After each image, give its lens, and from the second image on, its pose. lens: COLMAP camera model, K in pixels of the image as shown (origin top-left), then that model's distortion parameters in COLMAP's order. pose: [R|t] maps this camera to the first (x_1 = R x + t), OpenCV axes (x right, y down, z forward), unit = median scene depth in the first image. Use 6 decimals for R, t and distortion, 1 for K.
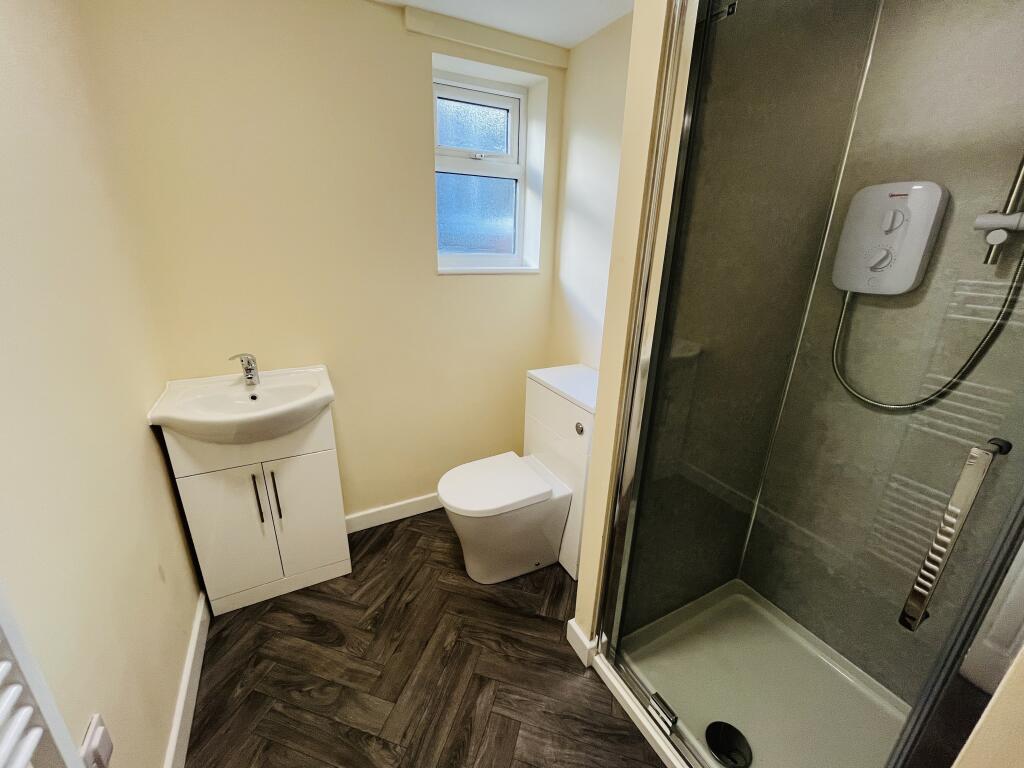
lens RADIAL K [[415.4, 0, 515.8], [0, 415.4, 386.2], [0, 0, 1]] dist [-0.009583, 0.000253]
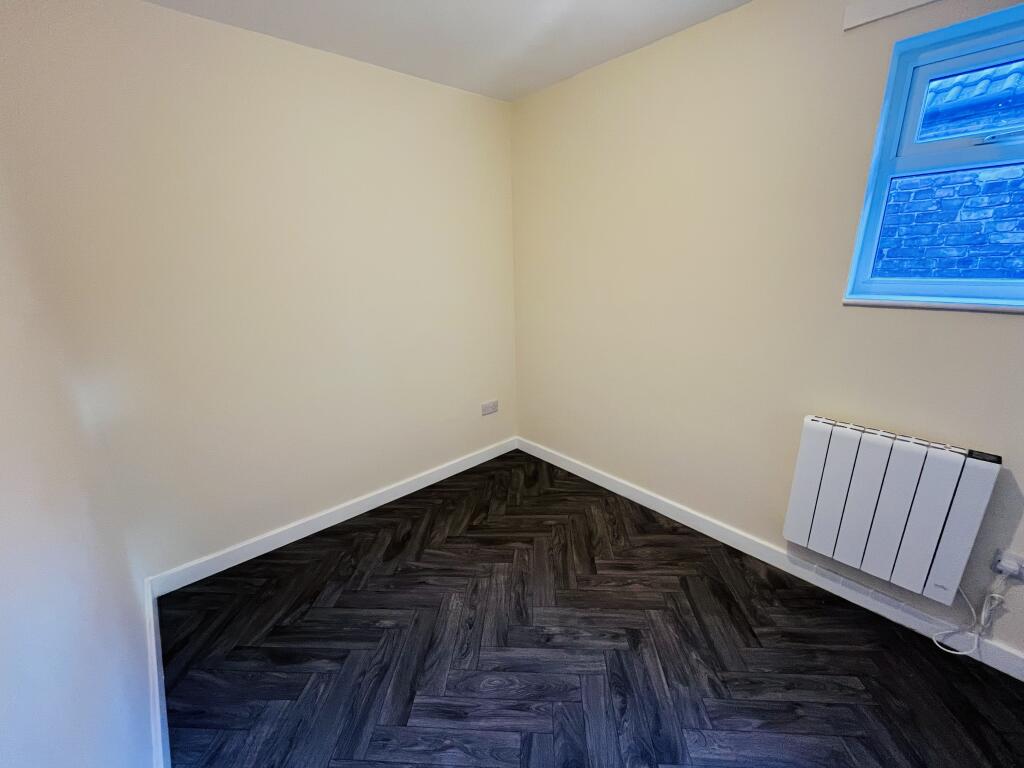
lens RADIAL K [[415.4, 0, 513.2], [0, 415.4, 384.4], [0, 0, 1]] dist [-0.009583, 0.000253]
pose [[0.222099, 0.242321, -0.944432, 0.783617], [-0.296168, 0.939624, 0.171438, -0.271253], [0.928955, 0.241634, 0.280457, 0.822880]]
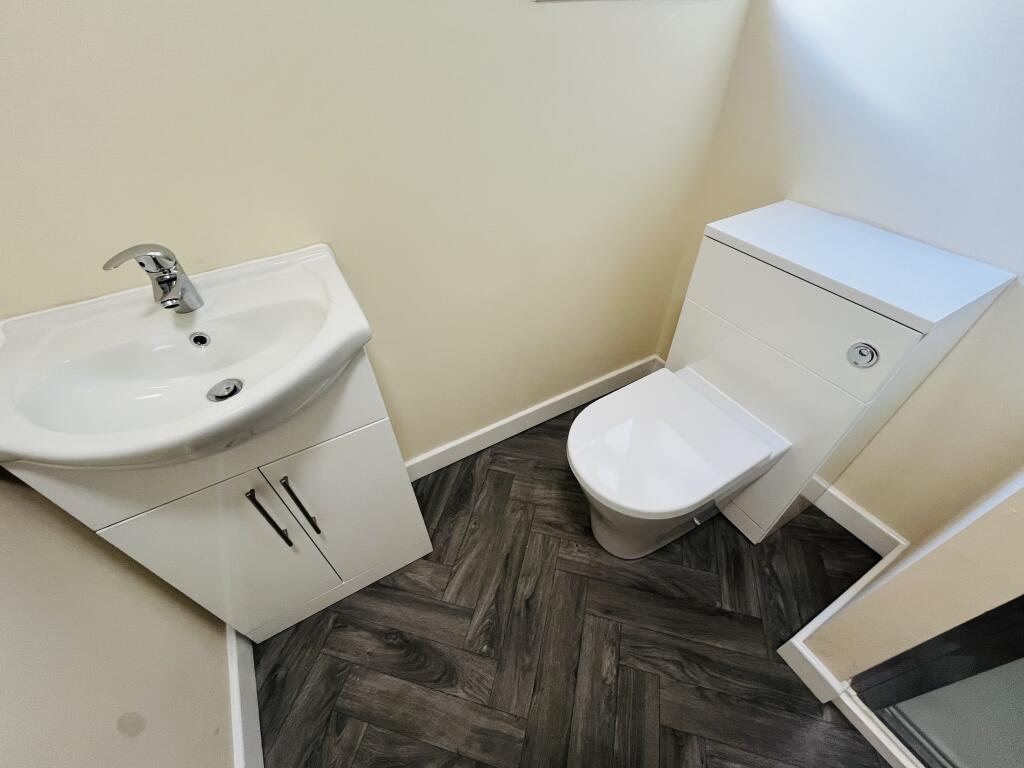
lens RADIAL K [[415.4, 0, 513.5], [0, 415.4, 383.8], [0, 0, 1]] dist [-0.009583, 0.000253]
pose [[0.998186, -0.057508, -0.017814, -0.266962], [0.059865, 0.916757, 0.394934, -0.089463], [-0.006381, -0.395284, 0.918537, 0.536765]]
